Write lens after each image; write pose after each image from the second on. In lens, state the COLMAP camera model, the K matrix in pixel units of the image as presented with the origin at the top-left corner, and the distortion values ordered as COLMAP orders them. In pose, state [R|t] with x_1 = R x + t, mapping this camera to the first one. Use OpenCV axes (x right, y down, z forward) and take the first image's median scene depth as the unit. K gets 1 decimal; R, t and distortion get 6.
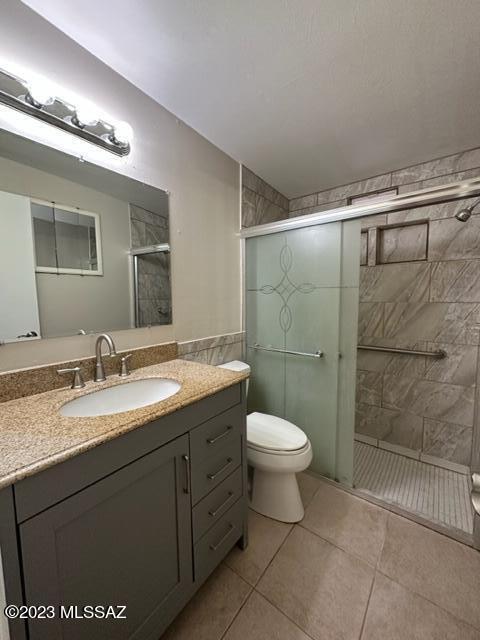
lens RADIAL K [[254.5, 0, 239.3], [0, 254.5, 319.3], [0, 0, 1]] dist [-0.002174, 0.000068]
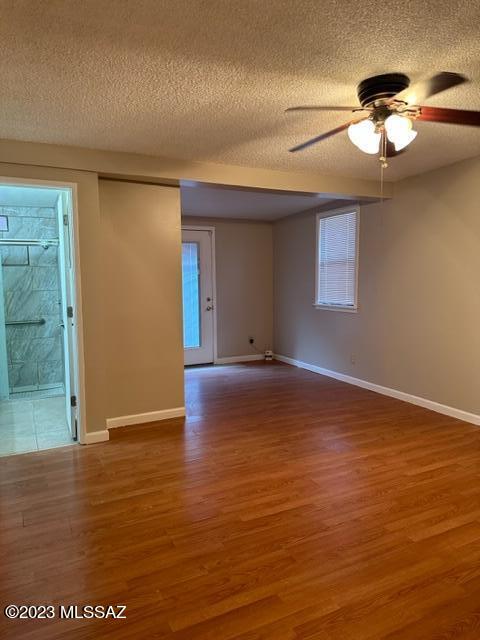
lens RADIAL K [[456.4, 0, 240.1], [0, 456.4, 319.6], [0, 0, 1]] dist [0.003740, 0.000623]
pose [[0.435226, -0.080672, 0.896699, -1.279362], [0.087094, 0.995079, 0.047251, 0.091855], [-0.896099, 0.057532, 0.440111, -1.428038]]
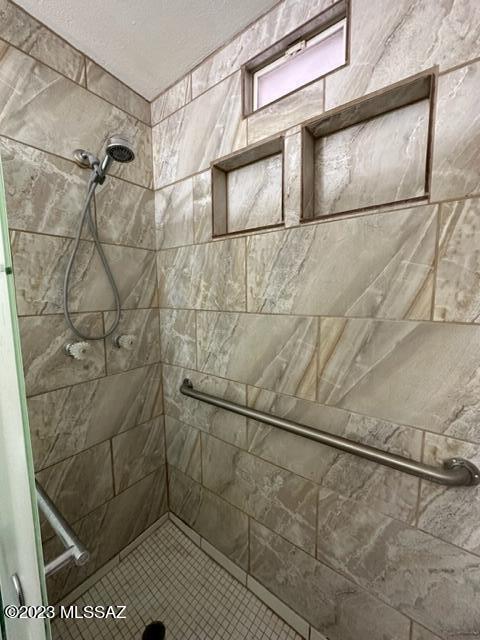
lens RADIAL K [[254.5, 0, 240.0], [0, 254.5, 319.6], [0, 0, 1]] dist [-0.002174, 0.000068]
pose [[0.999876, -0.000837, 0.015729, 0.459582], [0.000480, 0.999743, 0.022656, -0.074036], [-0.015743, -0.022646, 0.999620, 0.630008]]
